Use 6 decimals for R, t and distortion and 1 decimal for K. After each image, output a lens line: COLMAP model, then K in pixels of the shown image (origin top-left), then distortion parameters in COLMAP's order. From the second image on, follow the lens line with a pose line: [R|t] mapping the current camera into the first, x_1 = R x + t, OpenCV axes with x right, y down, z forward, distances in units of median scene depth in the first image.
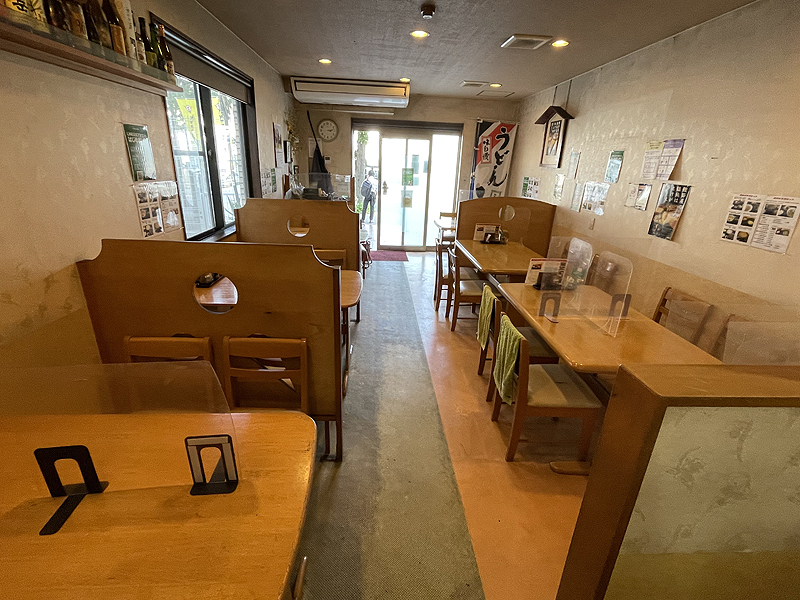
lens RADIAL K [[378.4, 0, 400.3], [0, 378.4, 301.0], [0, 0, 1]] dist [0.005864, 0.001259]
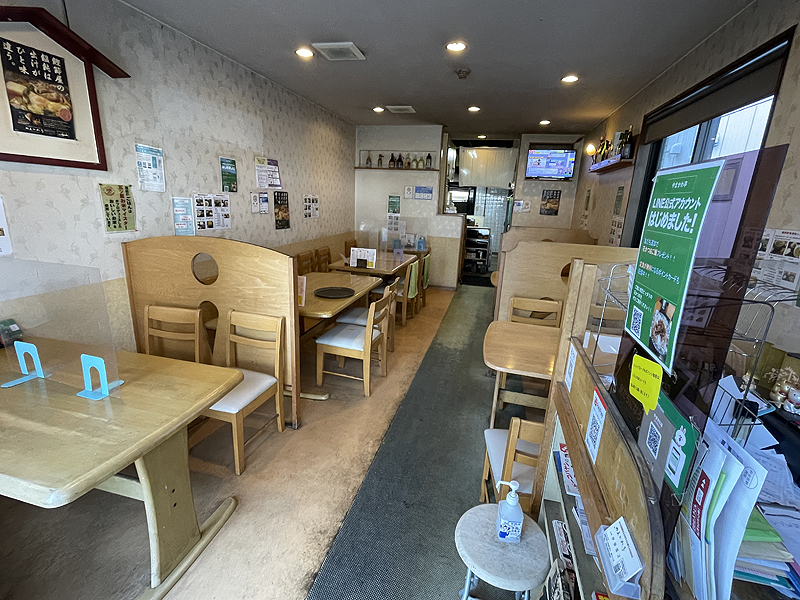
lens RADIAL K [[378.4, 0, 400.5], [0, 378.4, 300.2], [0, 0, 1]] dist [0.005864, 0.001259]
pose [[-0.947532, -0.155029, 0.279550, -0.175627], [0.033076, 0.822280, 0.568121, -0.703151], [-0.317944, 0.547560, -0.774009, 2.002352]]
